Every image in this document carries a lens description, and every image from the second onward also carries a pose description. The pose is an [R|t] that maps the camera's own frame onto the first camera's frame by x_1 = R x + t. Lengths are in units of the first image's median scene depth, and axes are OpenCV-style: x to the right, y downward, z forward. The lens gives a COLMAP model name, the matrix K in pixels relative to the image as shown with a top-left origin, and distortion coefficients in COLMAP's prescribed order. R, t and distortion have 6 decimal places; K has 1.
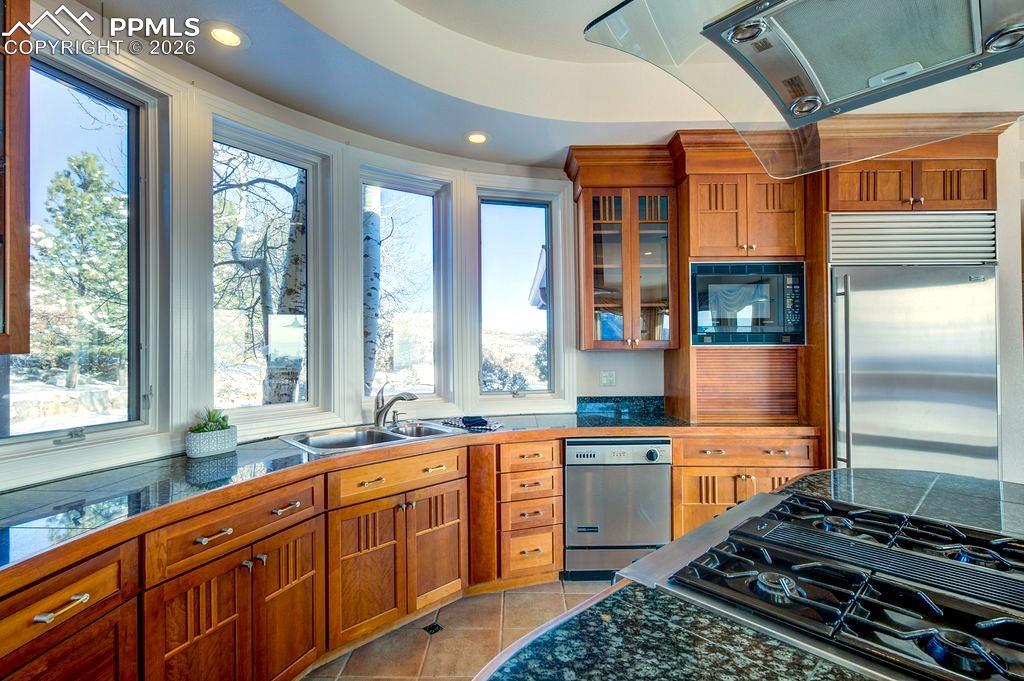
lens RADIAL K [[440.0, 0, 509.8], [0, 440.0, 346.7], [0, 0, 1]] dist [-0.020534, -0.000169]
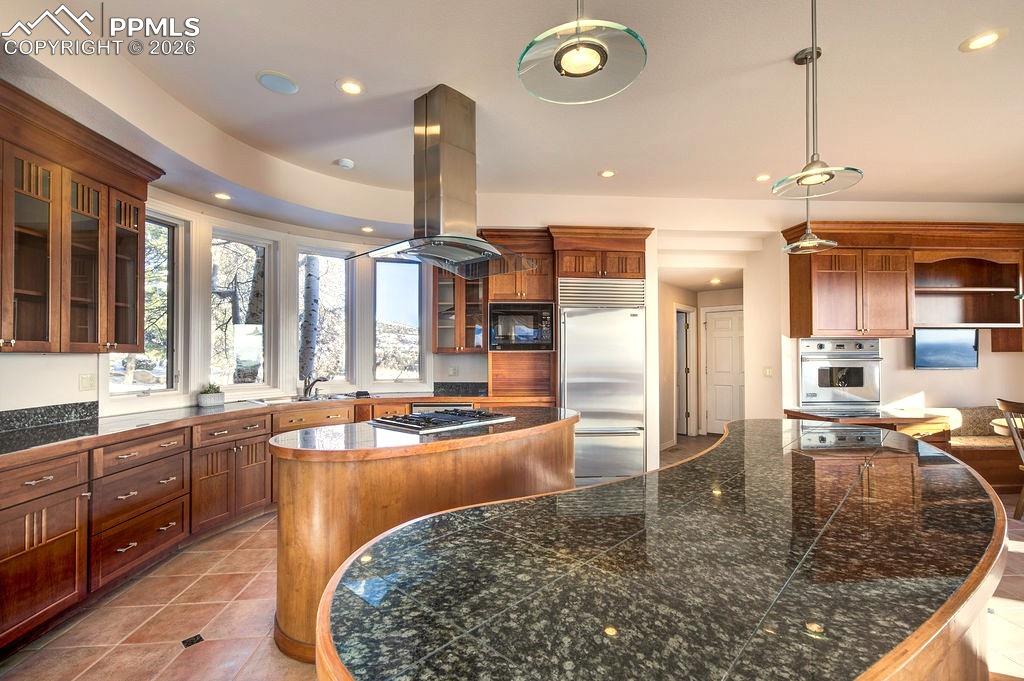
lens RADIAL K [[440.0, 0, 509.8], [0, 440.0, 346.7], [0, 0, 1]] dist [-0.020534, -0.000169]
pose [[0.997178, 0.004707, 0.074920, 0.396961], [-0.003546, 0.999872, -0.015631, 0.008351], [-0.074984, 0.015321, 0.997067, -0.836416]]
